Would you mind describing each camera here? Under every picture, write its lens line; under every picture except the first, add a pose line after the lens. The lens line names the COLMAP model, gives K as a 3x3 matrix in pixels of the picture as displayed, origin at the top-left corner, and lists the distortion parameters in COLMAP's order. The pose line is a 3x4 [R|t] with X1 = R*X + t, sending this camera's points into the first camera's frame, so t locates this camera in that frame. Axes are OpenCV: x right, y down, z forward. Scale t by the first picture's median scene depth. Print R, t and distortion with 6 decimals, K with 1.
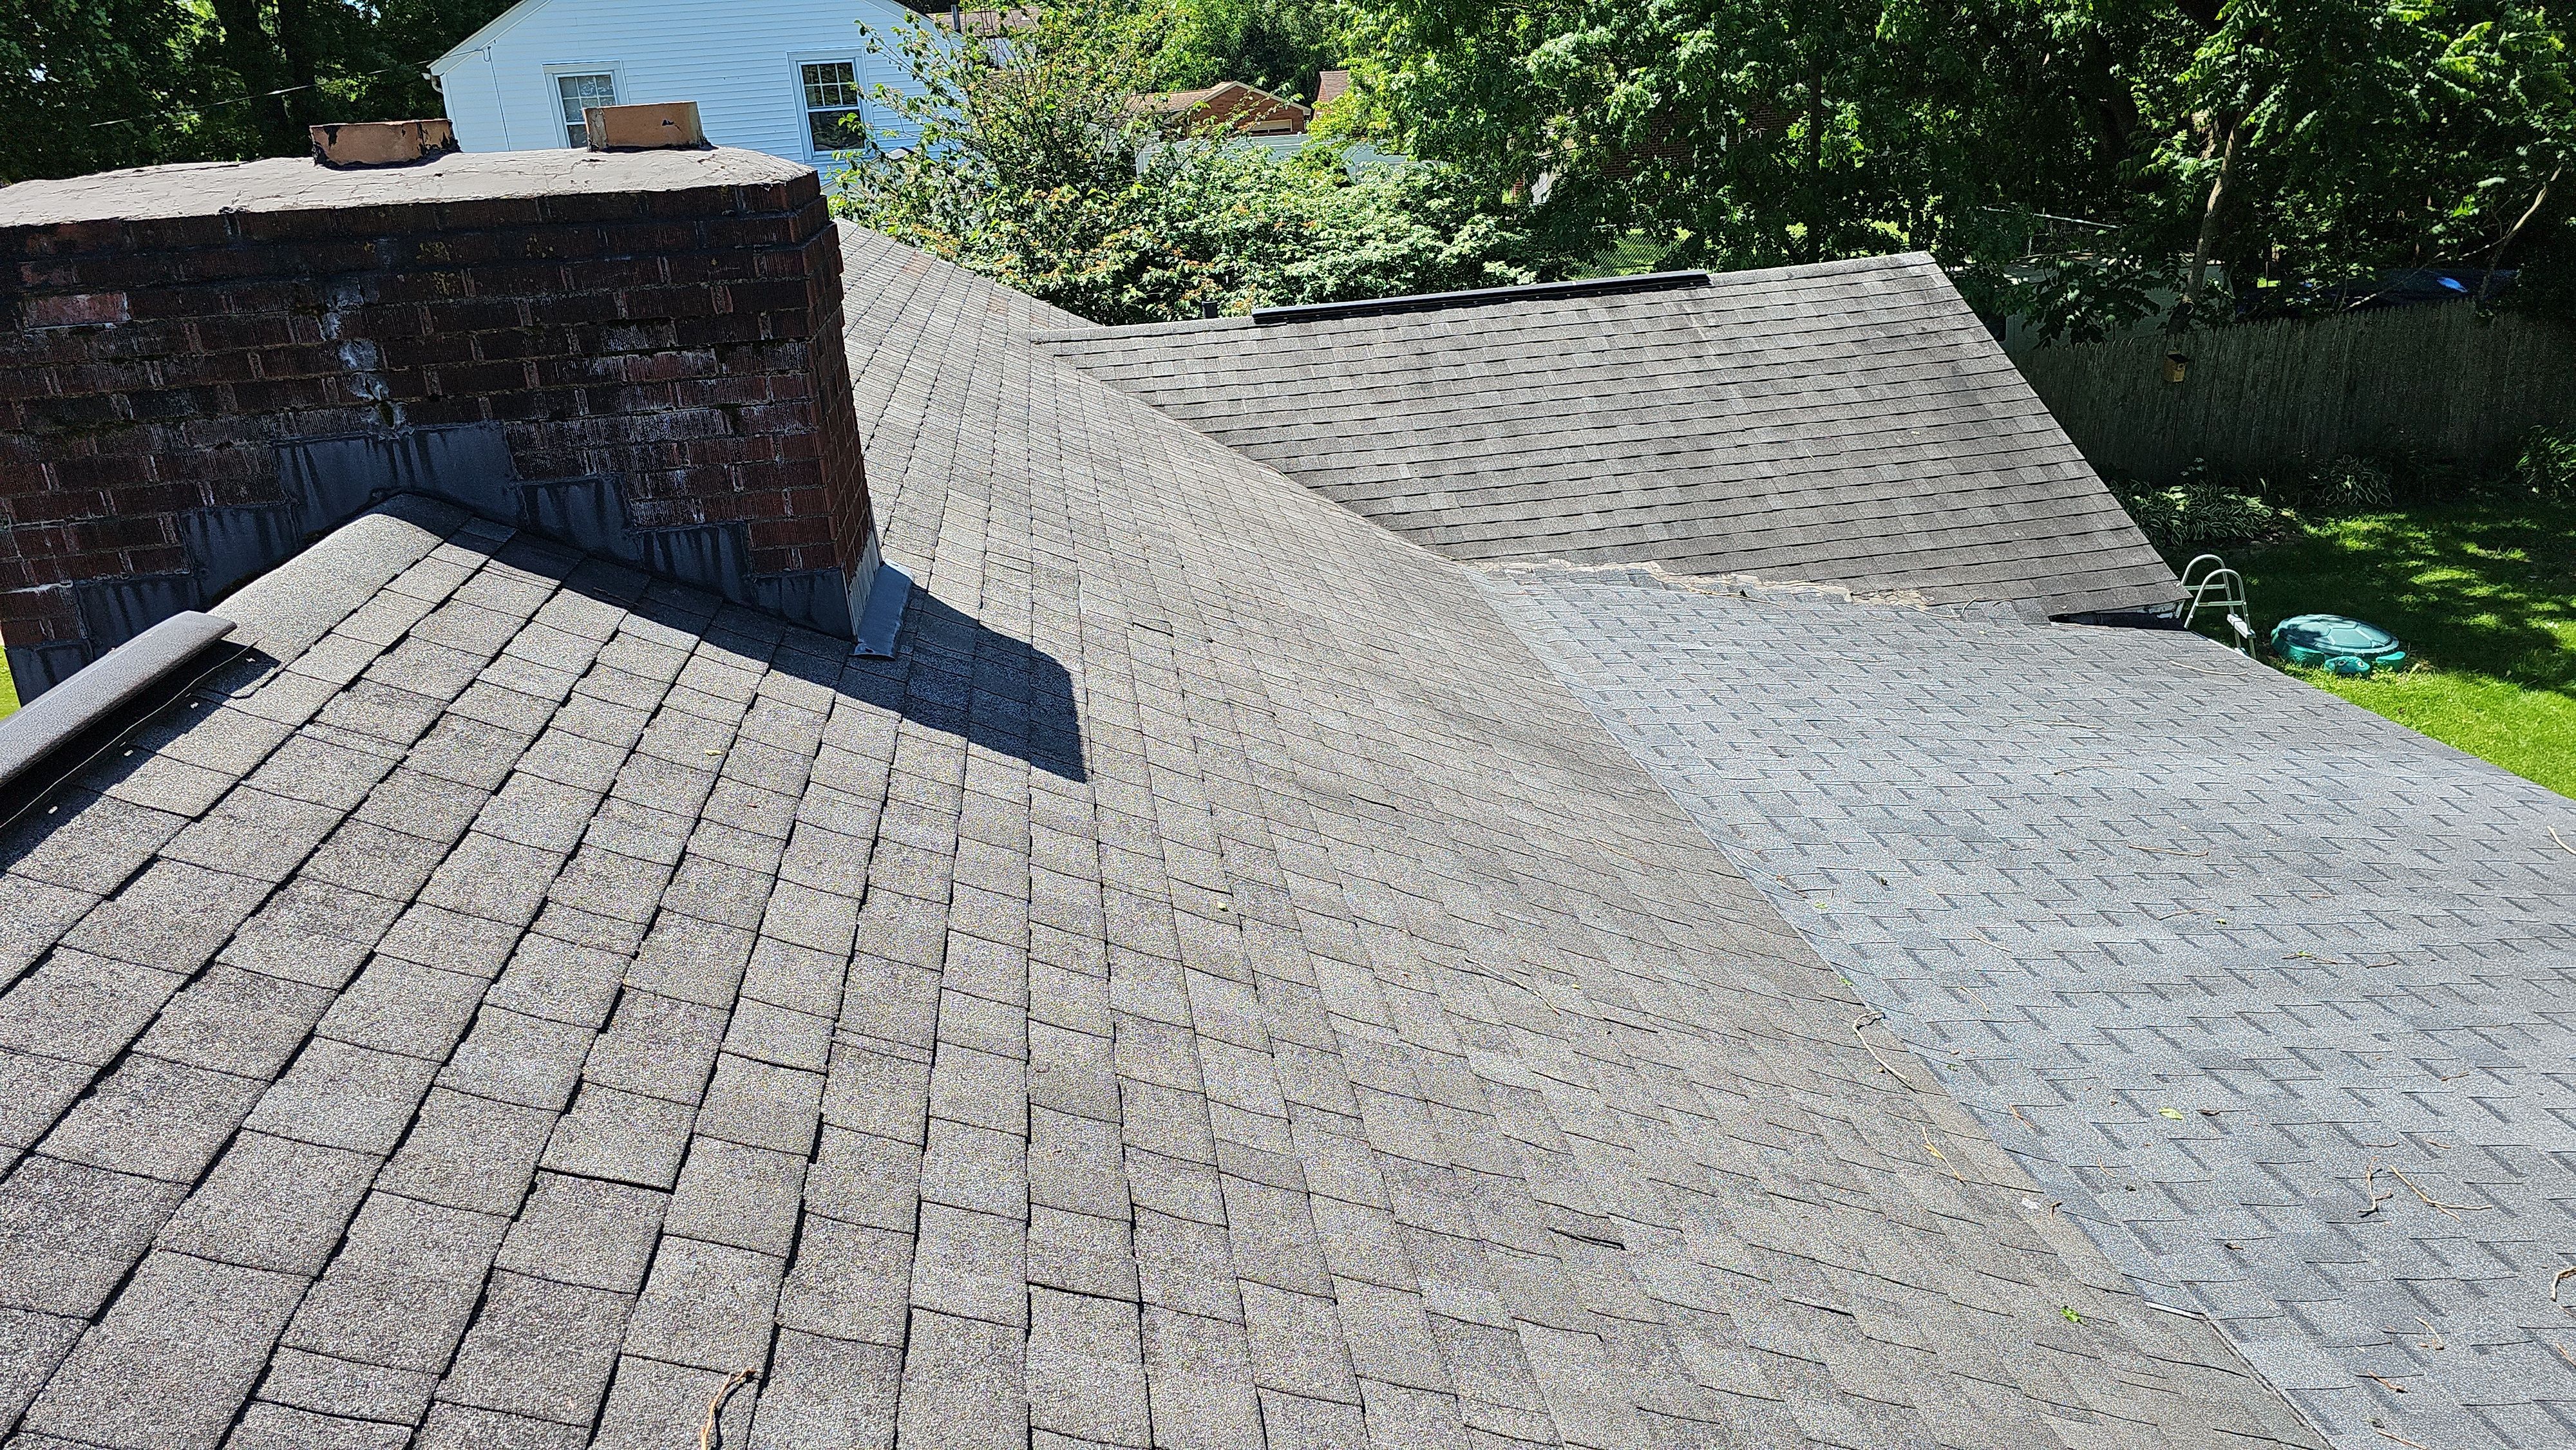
lens RADIAL K [[1648.4, 0, 1288.0], [0, 1648.4, 725.0], [0, 0, 1]] dist [0.057991, -0.051512]
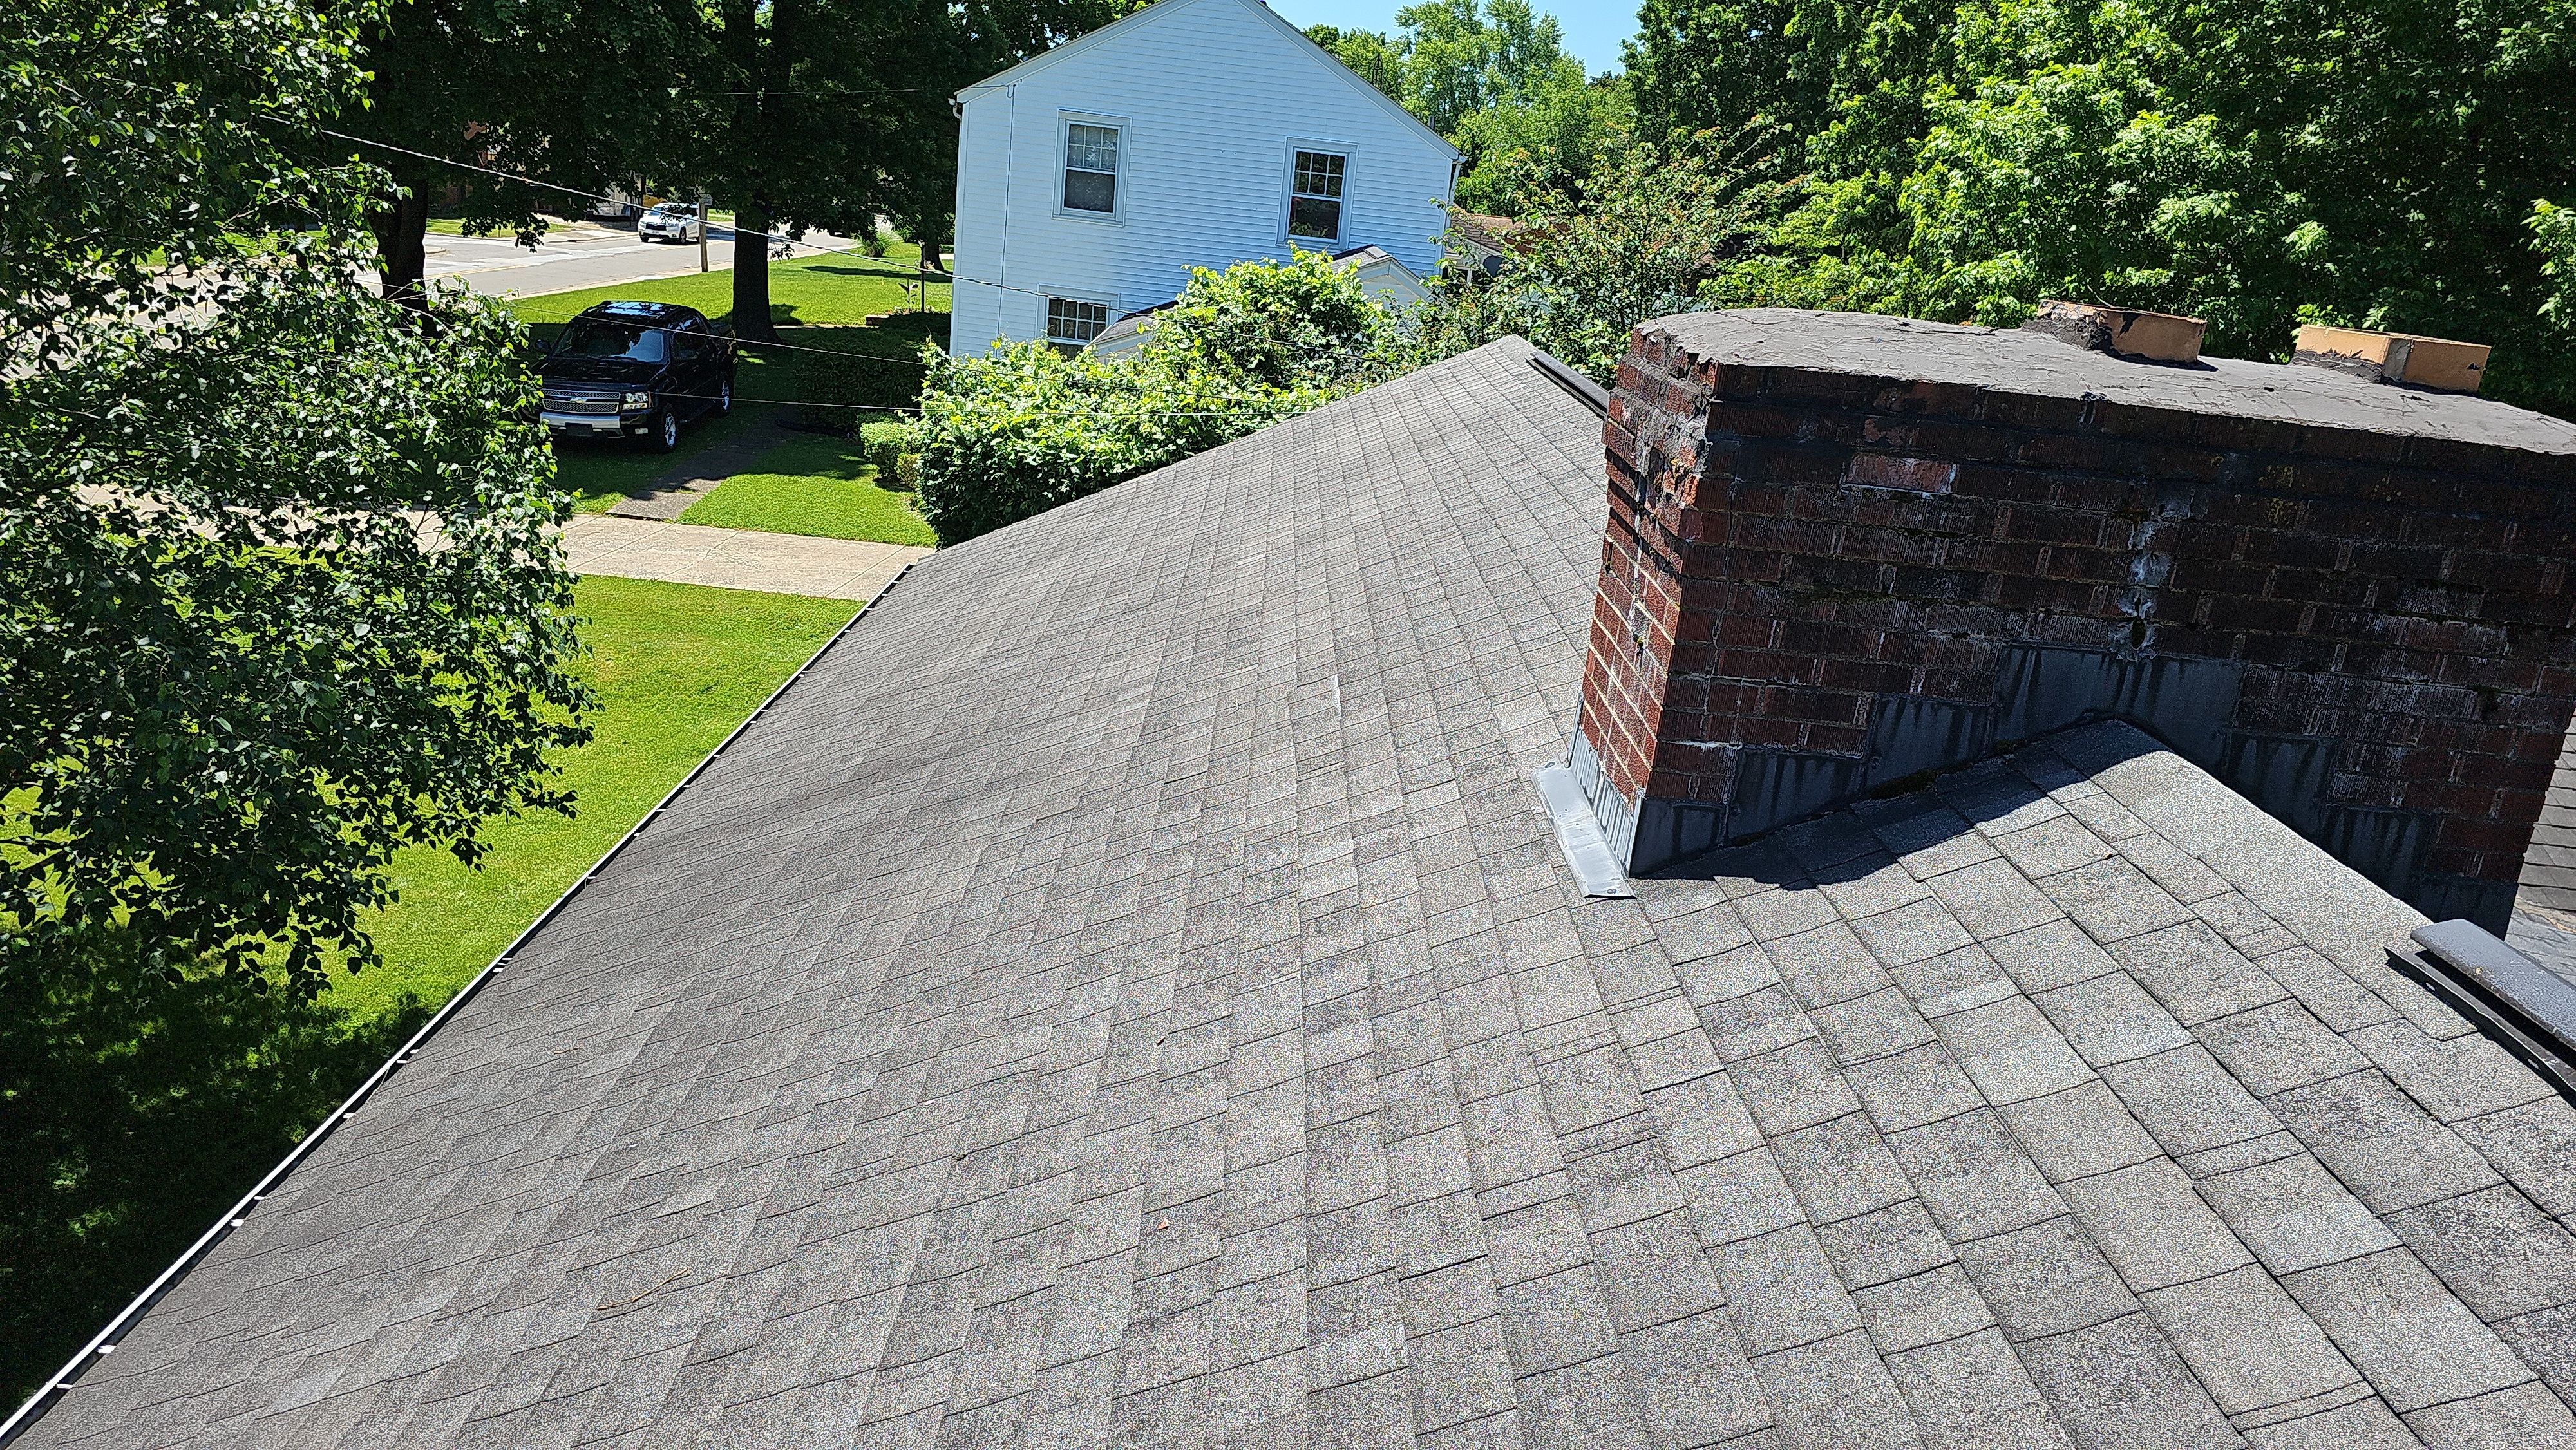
lens RADIAL K [[1681.9, 0, 1287.6], [0, 1681.9, 742.7], [0, 0, 1]] dist [0.068314, -0.064347]
pose [[0.974735, 0.203070, -0.093022, -0.888411], [-0.208033, 0.976988, -0.047084, 0.009436], [0.081320, 0.065246, 0.994550, 0.055328]]
